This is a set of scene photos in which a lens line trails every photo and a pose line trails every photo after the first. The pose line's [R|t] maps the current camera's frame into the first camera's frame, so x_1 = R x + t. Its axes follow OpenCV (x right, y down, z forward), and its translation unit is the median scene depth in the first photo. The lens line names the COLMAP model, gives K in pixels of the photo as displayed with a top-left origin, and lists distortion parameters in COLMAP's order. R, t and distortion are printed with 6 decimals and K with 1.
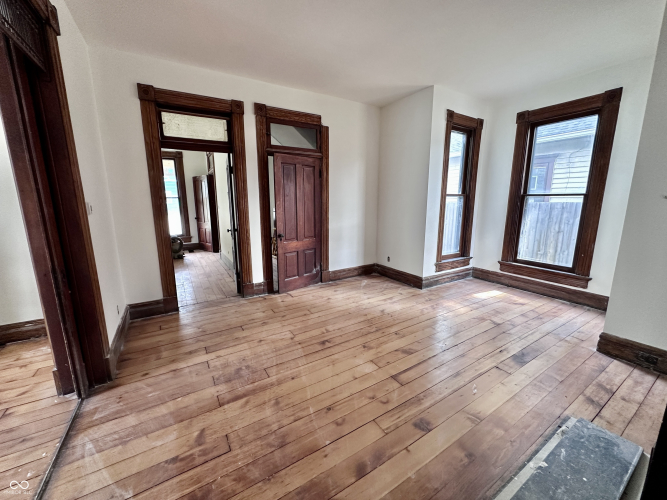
lens RADIAL K [[266.6, 0, 332.5], [0, 266.6, 251.6], [0, 0, 1]] dist [-0.006775, 0.000647]
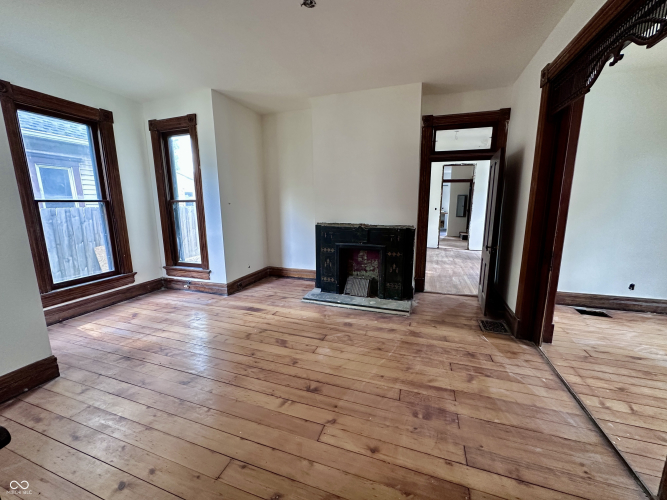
lens RADIAL K [[266.6, 0, 330.5], [0, 266.6, 248.8], [0, 0, 1]] dist [-0.006775, 0.000647]
pose [[-0.637030, -0.124857, 0.760660, -0.608277], [0.155679, 0.945622, 0.285594, -0.263062], [-0.754955, 0.300350, -0.582952, 1.307117]]
